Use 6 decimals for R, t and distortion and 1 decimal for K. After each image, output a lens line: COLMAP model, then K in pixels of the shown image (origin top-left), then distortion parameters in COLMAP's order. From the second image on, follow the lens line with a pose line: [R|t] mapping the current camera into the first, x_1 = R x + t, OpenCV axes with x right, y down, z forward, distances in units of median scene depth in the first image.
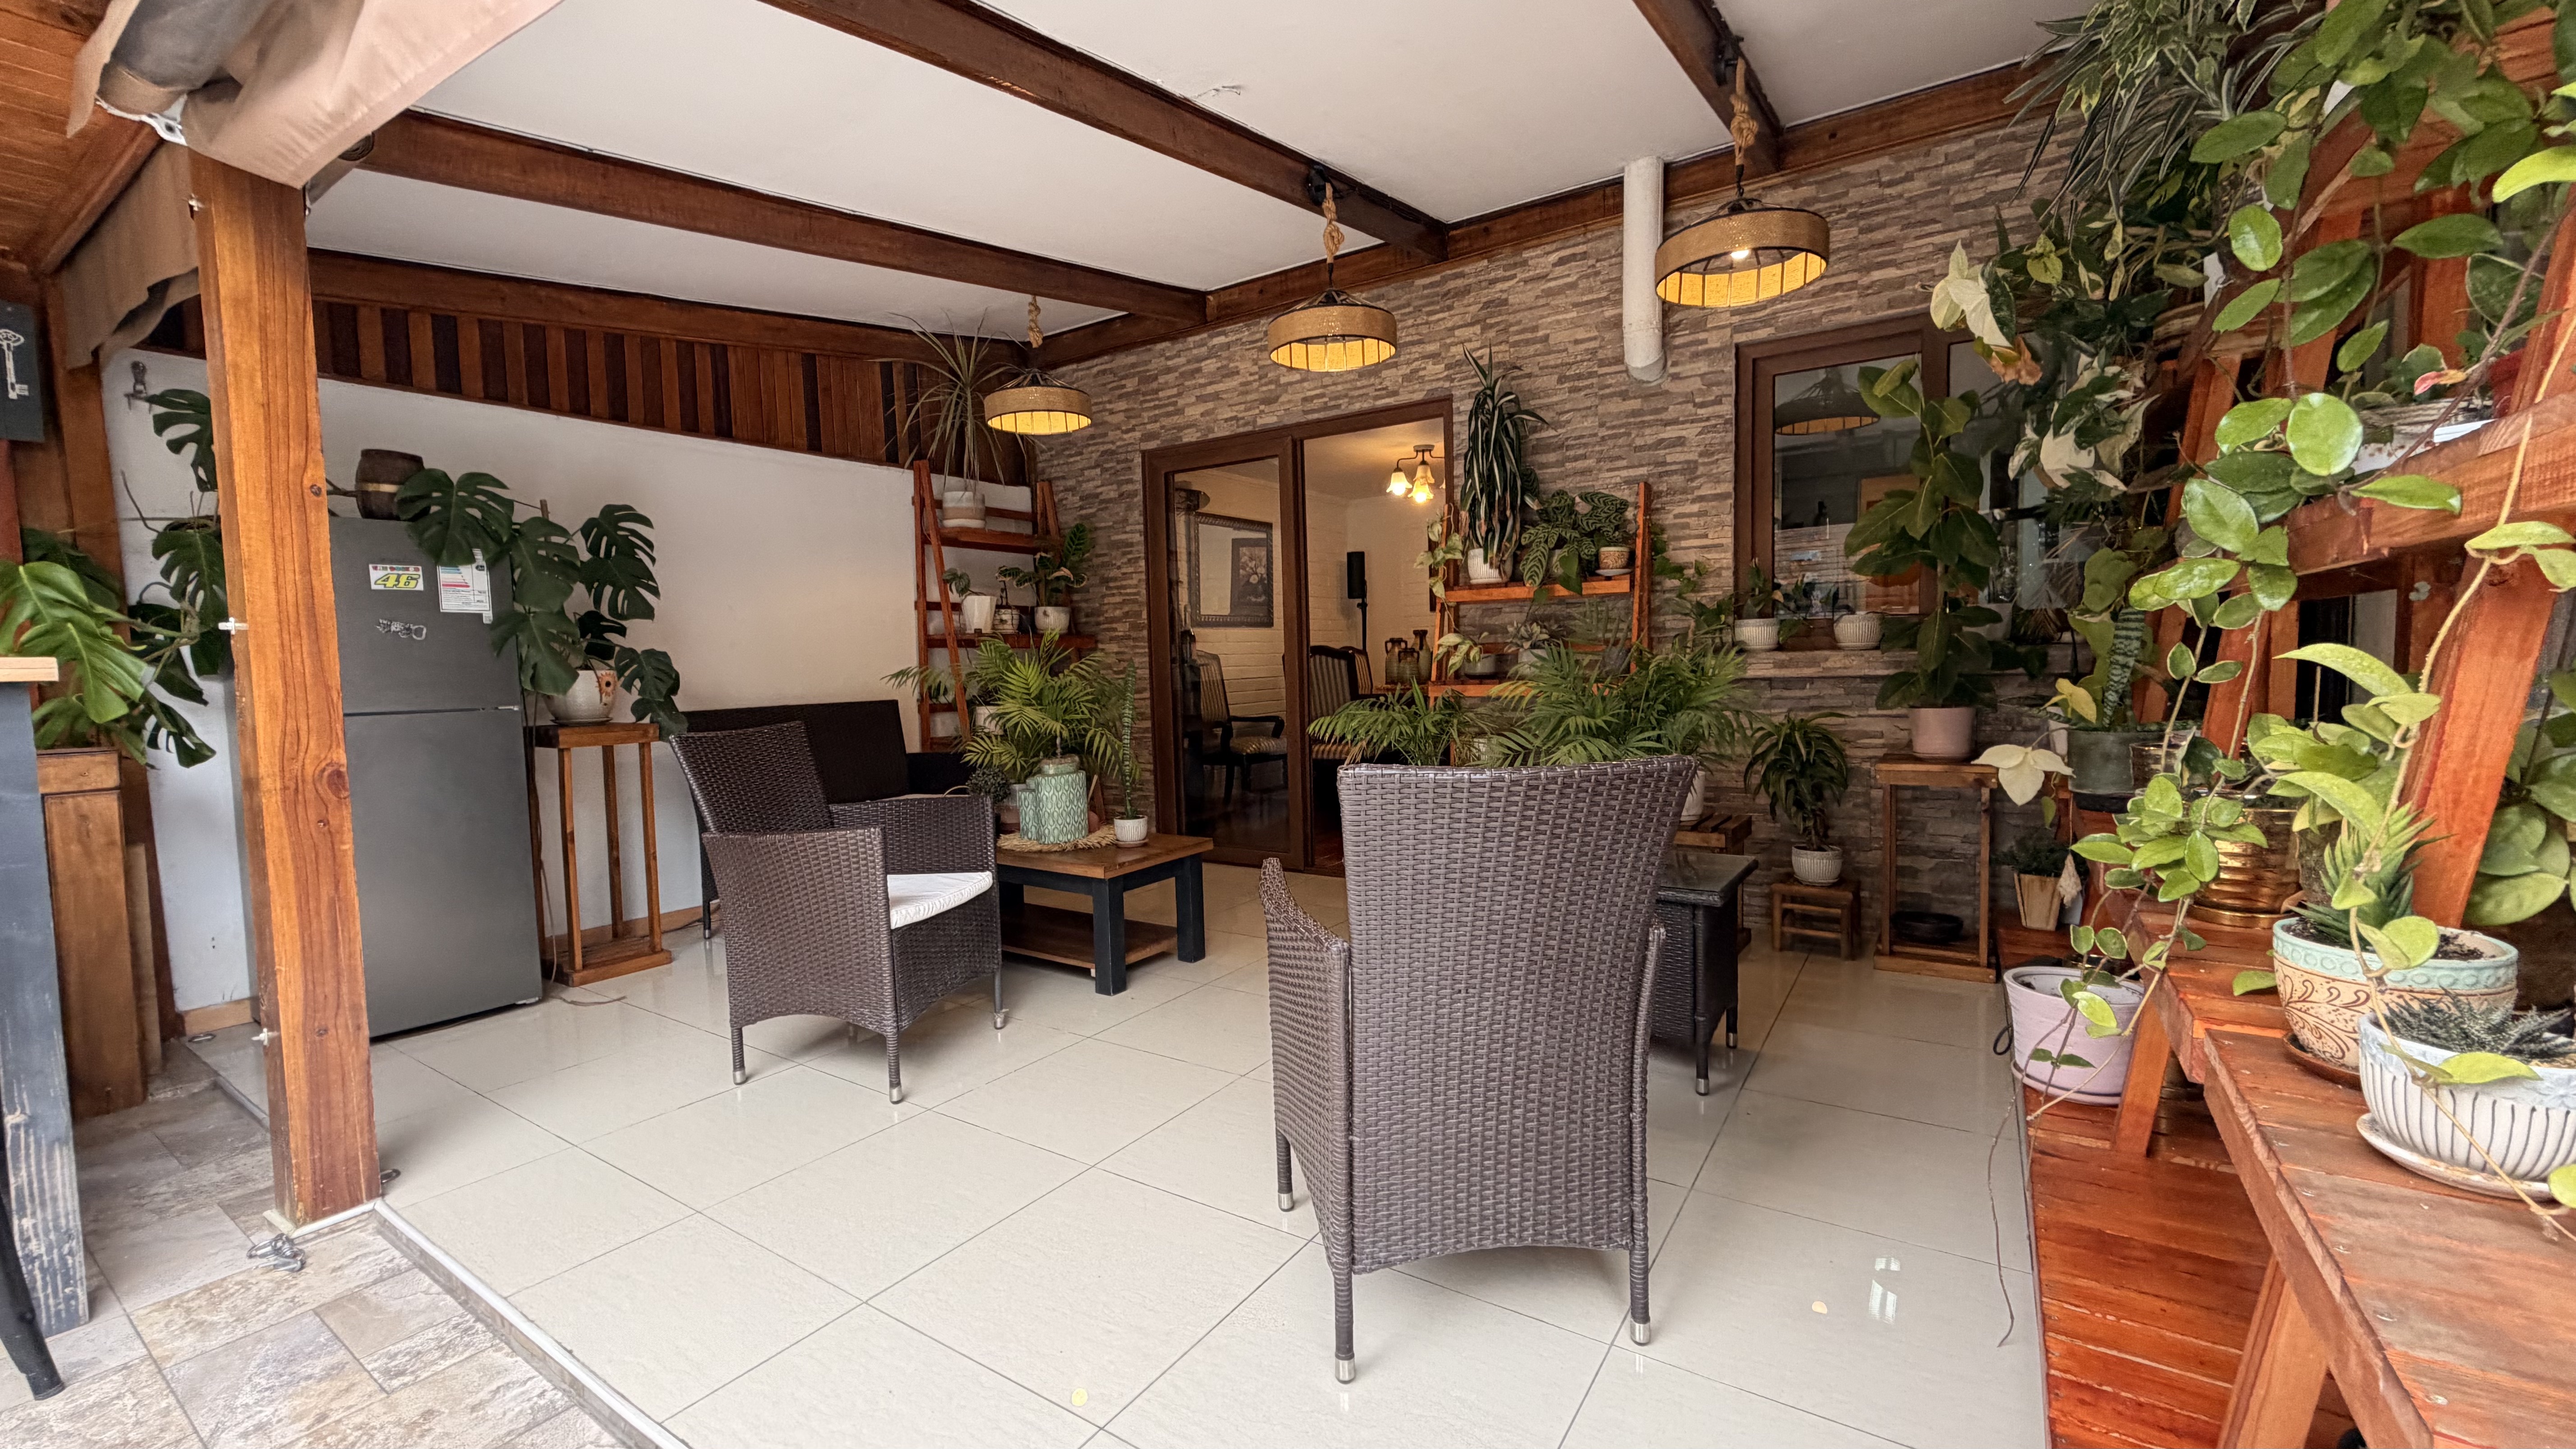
lens RADIAL K [[1024.2, 0, 1276.1], [0, 1024.2, 727.2], [0, 0, 1]] dist [-0.000643, 0.000105]
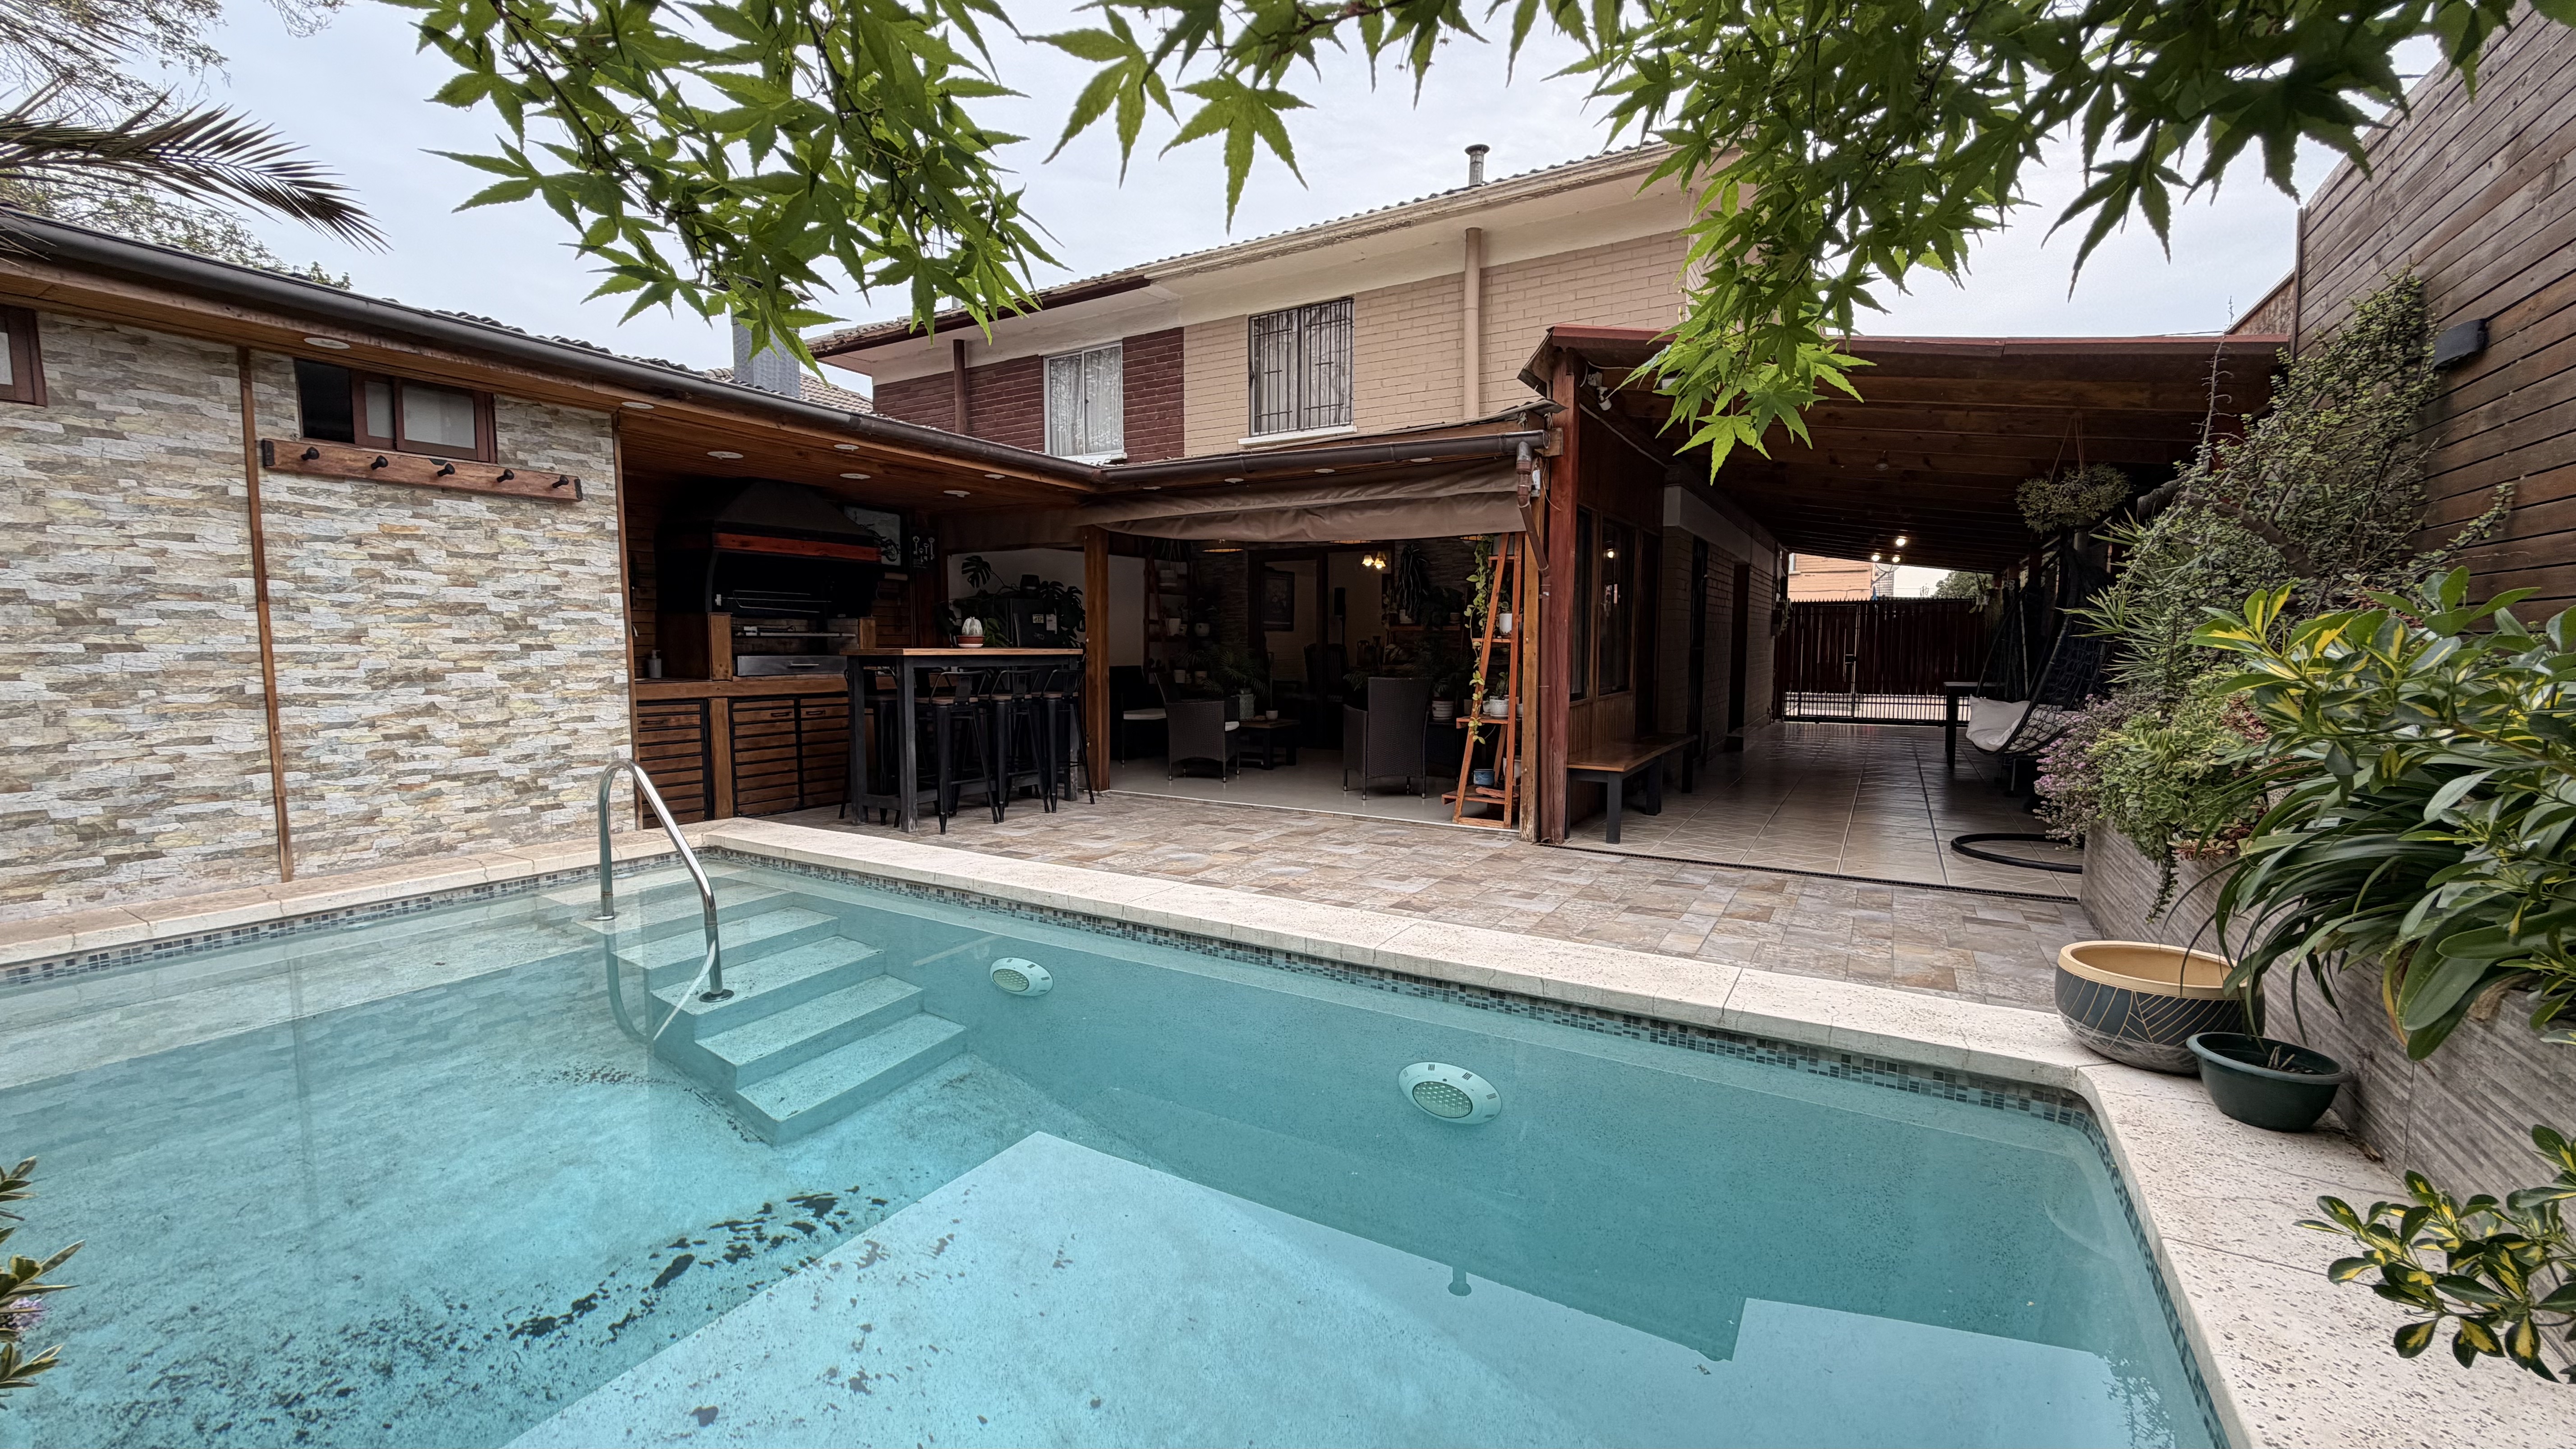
lens RADIAL K [[1024.2, 0, 1279.8], [0, 1024.2, 718.7], [0, 0, 1]] dist [-0.000643, 0.000105]
pose [[0.998271, 0.022988, 0.054097, -0.233233], [-0.023494, 0.999686, 0.008739, 0.075035], [-0.053880, -0.009995, 0.998497, -1.484593]]
